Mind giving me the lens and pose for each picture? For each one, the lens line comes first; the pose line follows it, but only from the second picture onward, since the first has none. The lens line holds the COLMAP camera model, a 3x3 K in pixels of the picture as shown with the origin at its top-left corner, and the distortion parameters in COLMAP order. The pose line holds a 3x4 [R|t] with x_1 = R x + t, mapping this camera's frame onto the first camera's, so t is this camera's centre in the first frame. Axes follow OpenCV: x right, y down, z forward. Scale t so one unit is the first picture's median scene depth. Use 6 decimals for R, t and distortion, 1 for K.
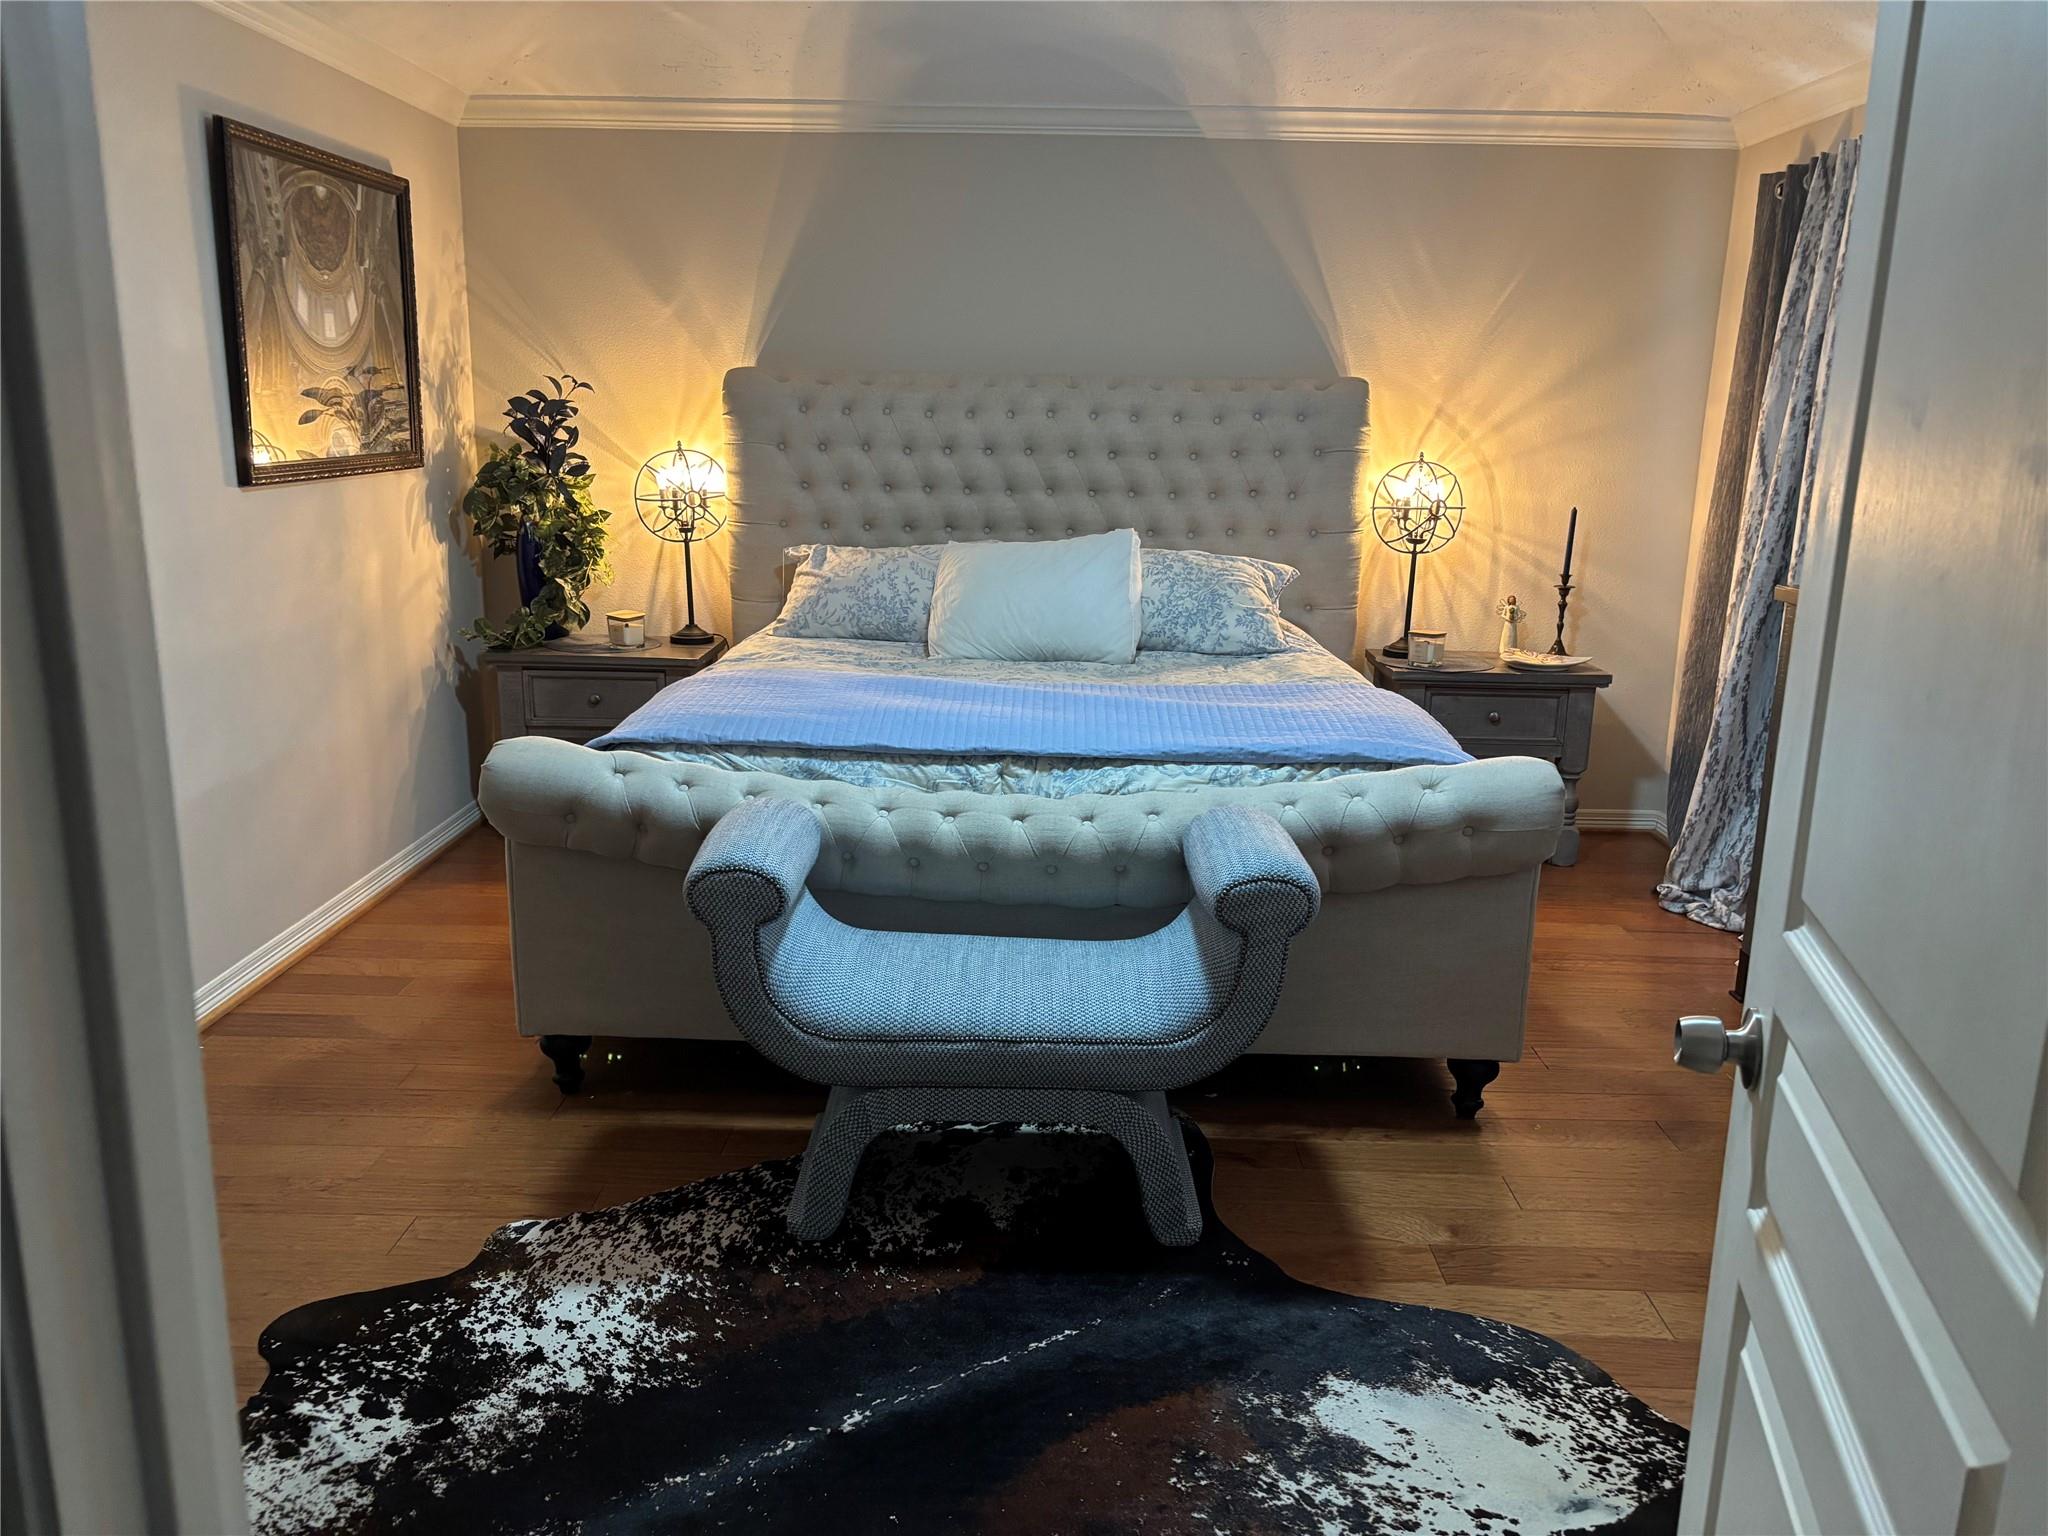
lens RADIAL K [[1536.4, 0, 1003.1], [0, 1536.4, 761.4], [0, 0, 1]] dist [0.032724, -0.035745]
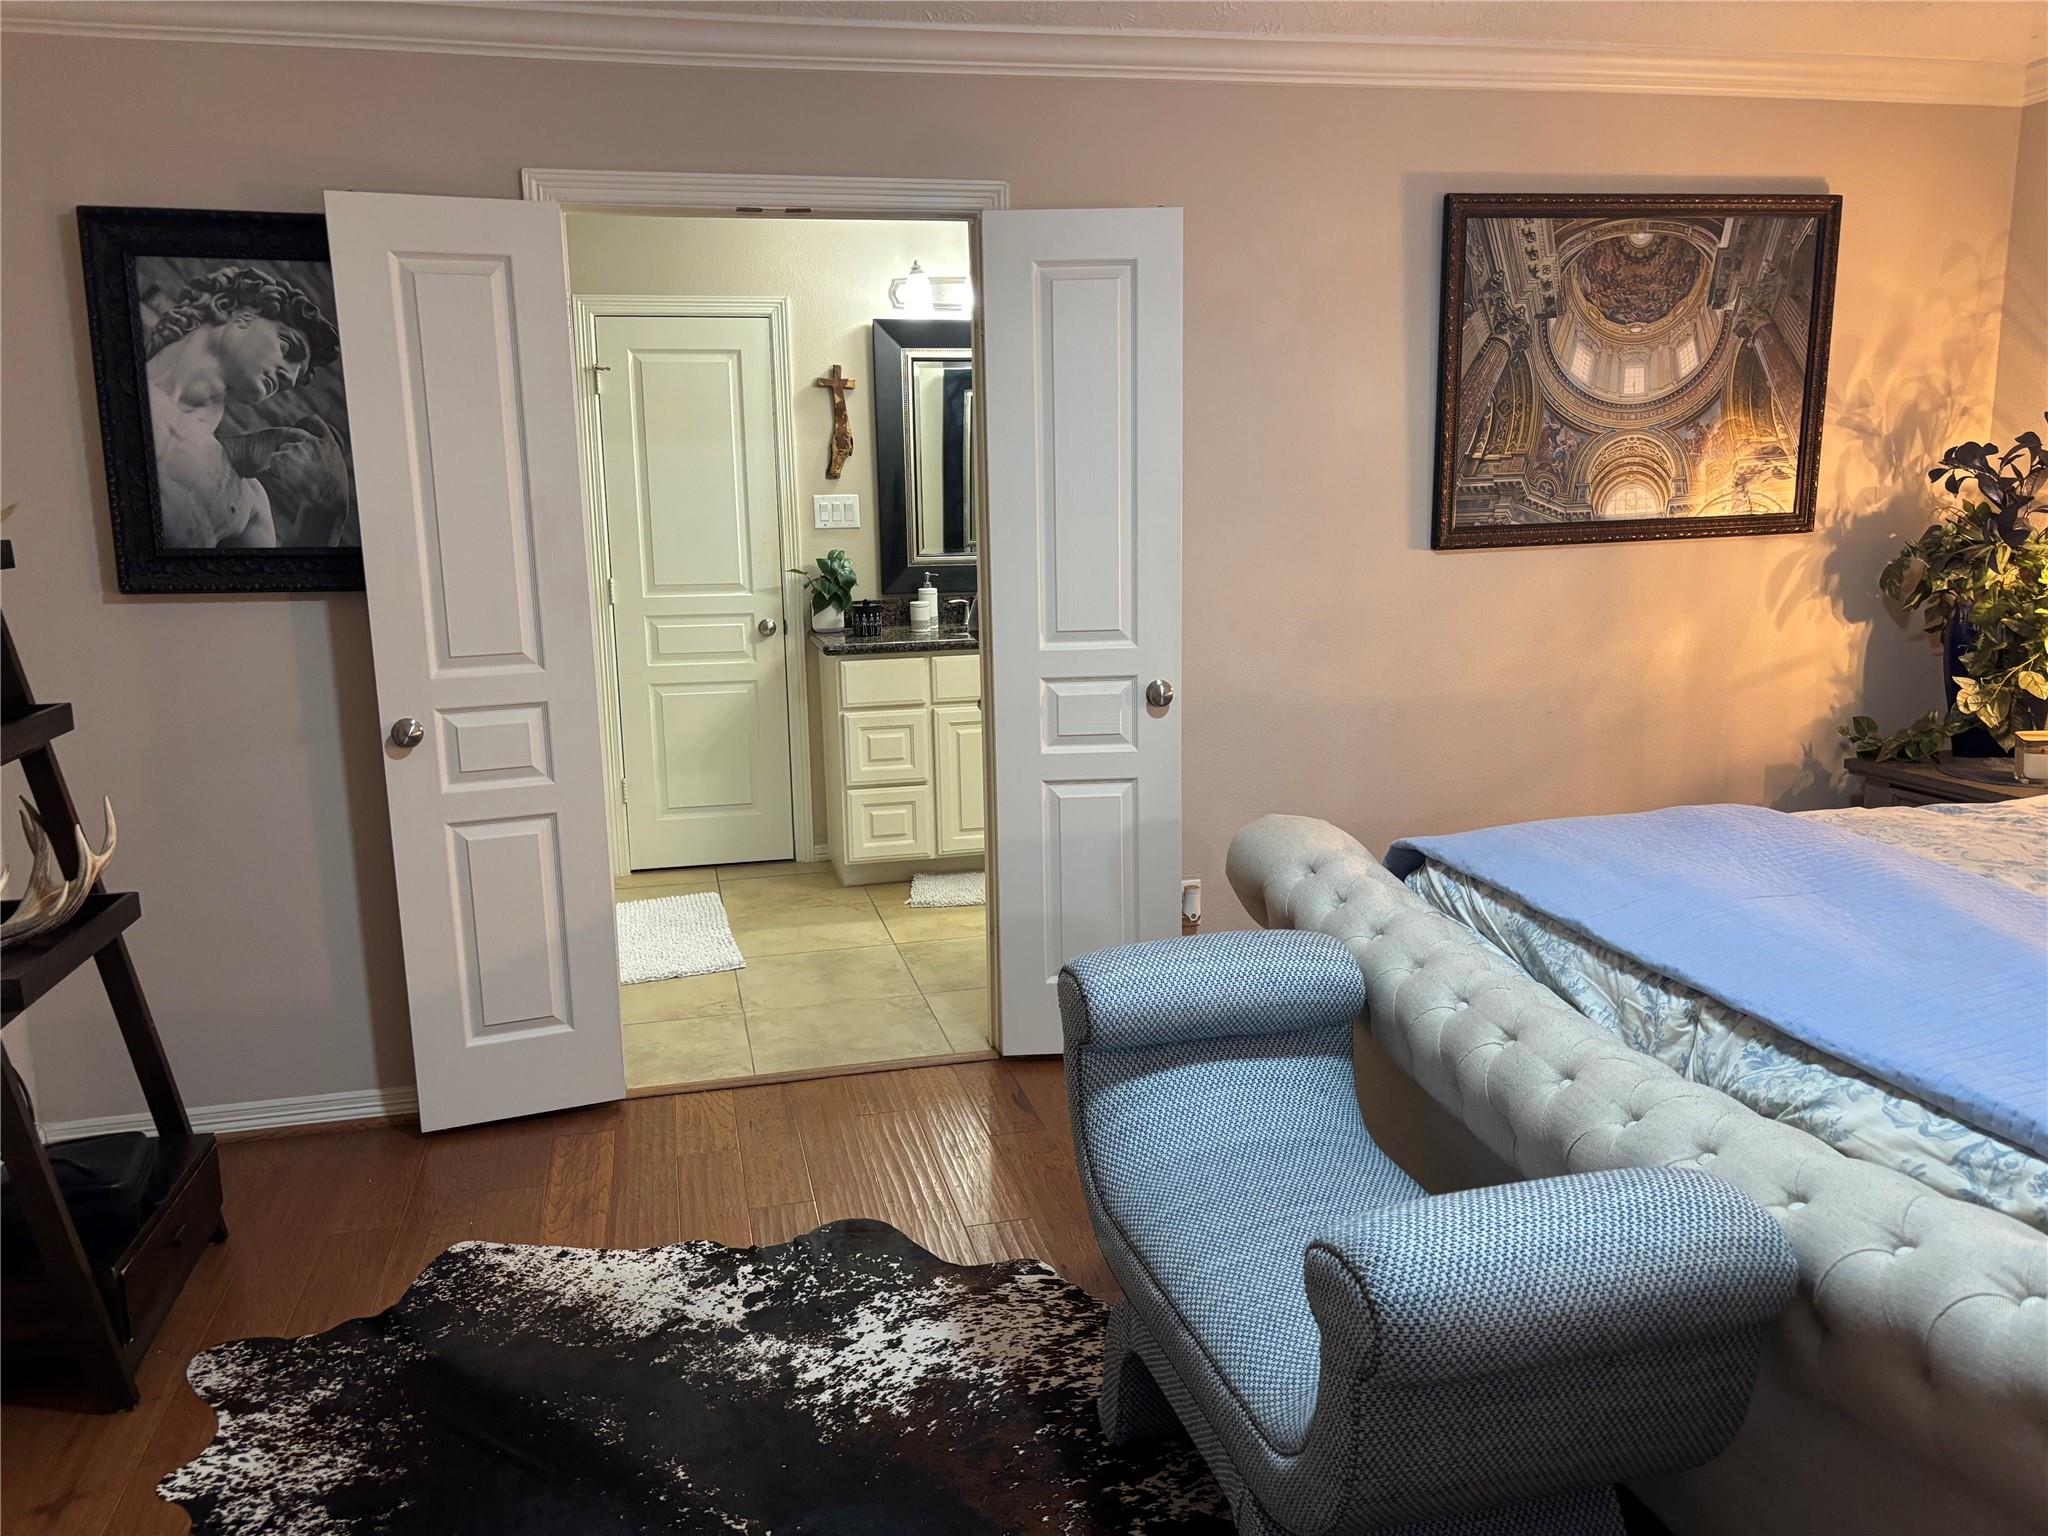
lens RADIAL K [[1536.4, 0, 1020.6], [0, 1536.4, 759.4], [0, 0, 1]] dist [0.032724, -0.035745]
pose [[0.257826, 0.146658, -0.954996, 0.512654], [-0.186487, 0.977381, 0.099749, -0.106906], [0.948023, 0.152377, 0.279344, 0.548738]]
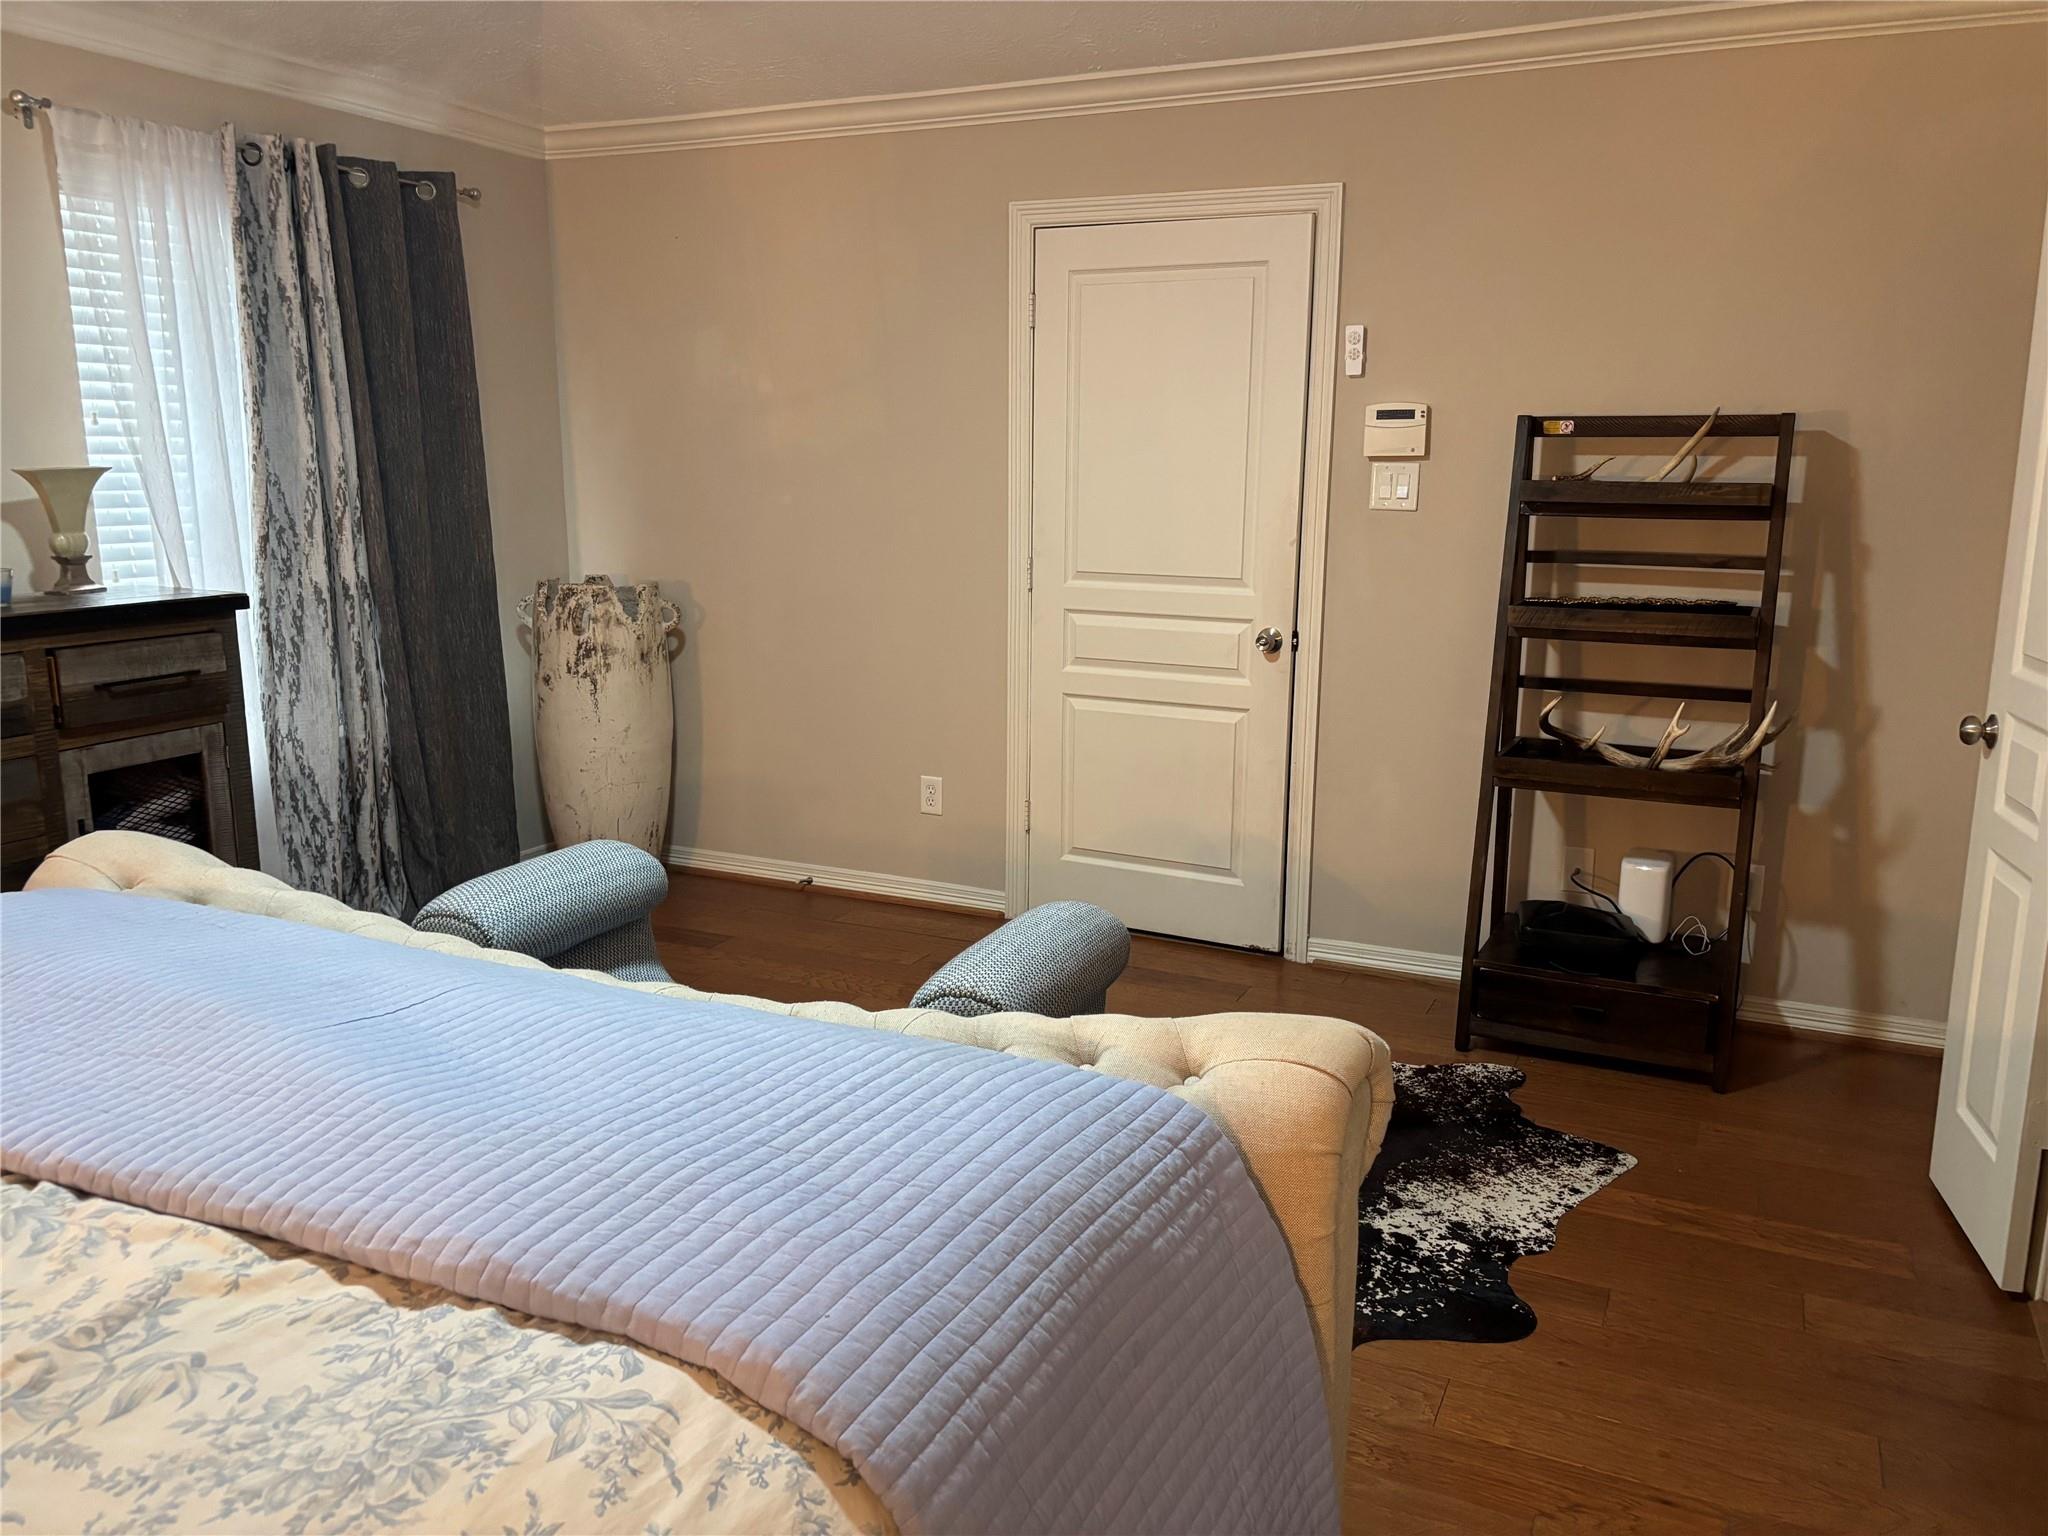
lens RADIAL K [[1536.4, 0, 1034.1], [0, 1536.4, 771.6], [0, 0, 1]] dist [0.032724, -0.035745]
pose [[-0.916046, -0.105778, 0.386872, -0.396696], [0.063405, 0.914271, 0.400110, -0.309589], [-0.396029, 0.391049, -0.830808, 1.387742]]
